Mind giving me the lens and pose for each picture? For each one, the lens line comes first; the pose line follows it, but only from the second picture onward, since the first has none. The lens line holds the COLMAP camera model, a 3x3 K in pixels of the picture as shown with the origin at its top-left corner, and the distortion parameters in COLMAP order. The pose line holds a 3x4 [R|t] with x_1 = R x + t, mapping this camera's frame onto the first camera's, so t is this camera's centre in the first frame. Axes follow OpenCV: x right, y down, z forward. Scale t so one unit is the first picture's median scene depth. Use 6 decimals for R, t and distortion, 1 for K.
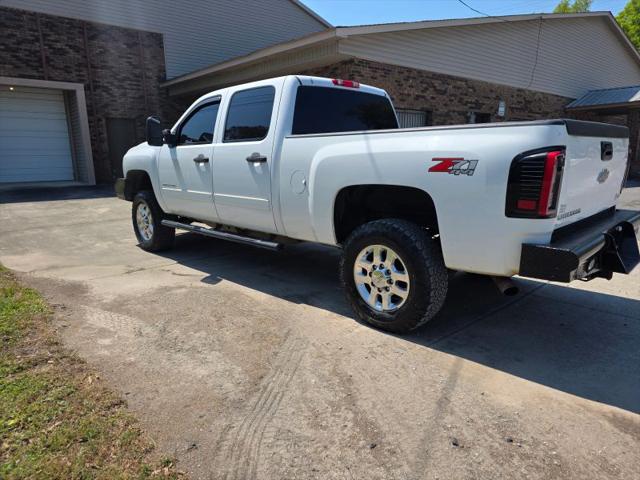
lens RADIAL K [[426.1, 0, 326.8], [0, 426.1, 238.5], [0, 0, 1]] dist [0.058239, -0.044853]
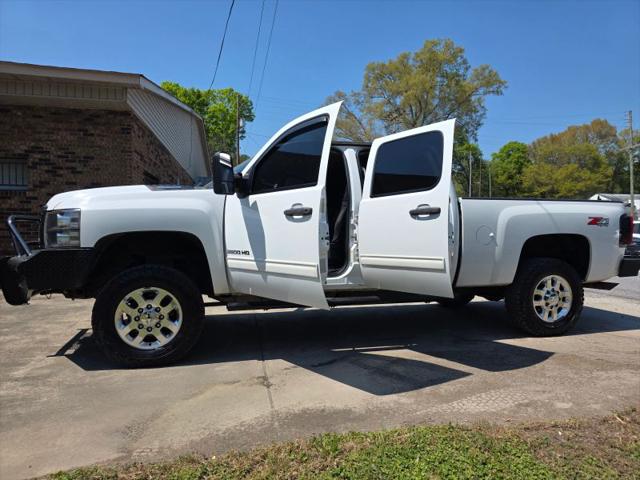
lens RADIAL K [[426.1, 0, 321.7], [0, 426.1, 240.0], [0, 0, 1]] dist [0.058239, -0.044853]
pose [[0.500757, -0.011271, 0.865515, -1.247967], [0.159946, 0.983901, -0.079727, -0.090153], [-0.850682, 0.178360, 0.494498, 0.740698]]
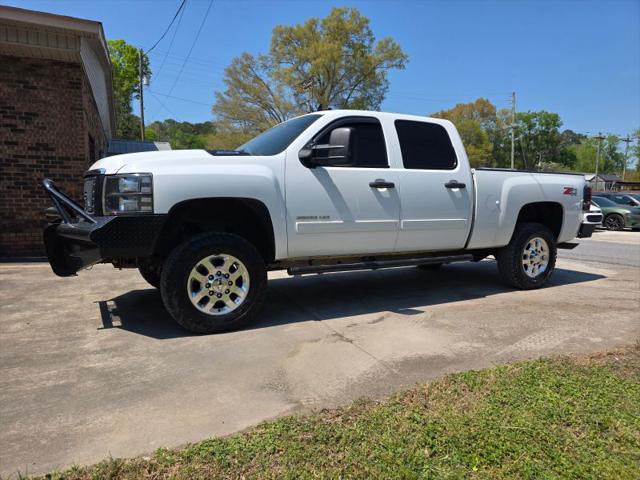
lens RADIAL K [[426.1, 0, 315.2], [0, 426.1, 243.2], [0, 0, 1]] dist [0.058239, -0.044853]
pose [[0.304395, -0.086186, 0.948639, -1.436191], [0.174064, 0.984162, 0.033560, -0.139690], [-0.936507, 0.154908, 0.314576, 1.039385]]
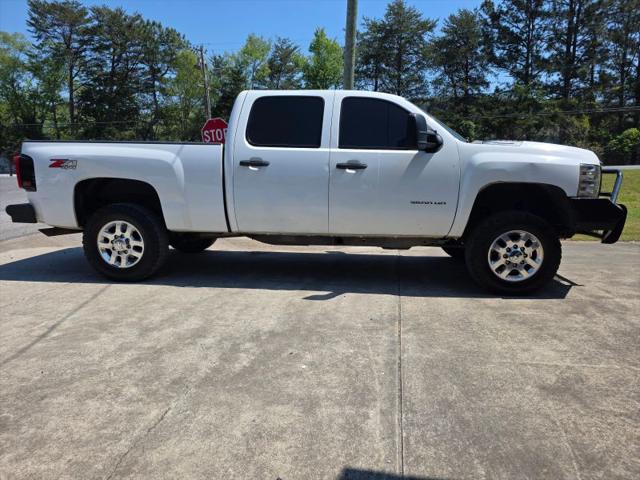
lens RADIAL K [[426.1, 0, 320.1], [0, 426.1, 244.5], [0, 0, 1]] dist [0.058239, -0.044853]
pose [[-0.782264, 0.106816, -0.613722, 0.755254], [-0.125242, 0.938106, 0.322910, -0.449482], [0.610228, 0.329464, -0.720469, 2.359039]]
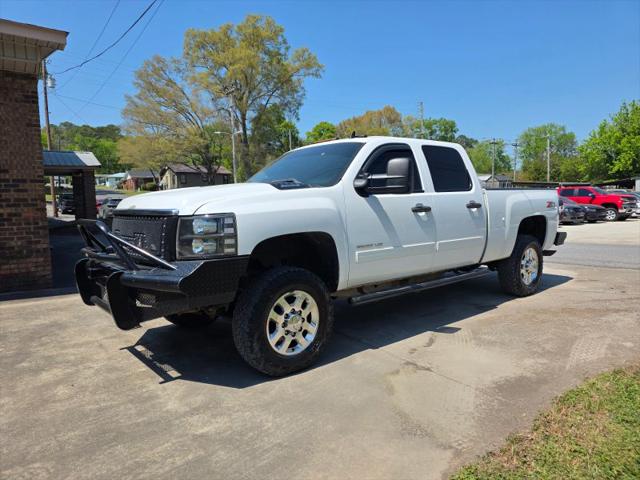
lens RADIAL K [[426.1, 0, 316.5], [0, 426.1, 235.0], [0, 0, 1]] dist [0.058239, -0.044853]
pose [[0.111518, -0.070180, 0.991281, -1.490417], [0.213744, 0.975851, 0.045042, -0.262091], [-0.970504, 0.206858, 0.123826, 1.338388]]
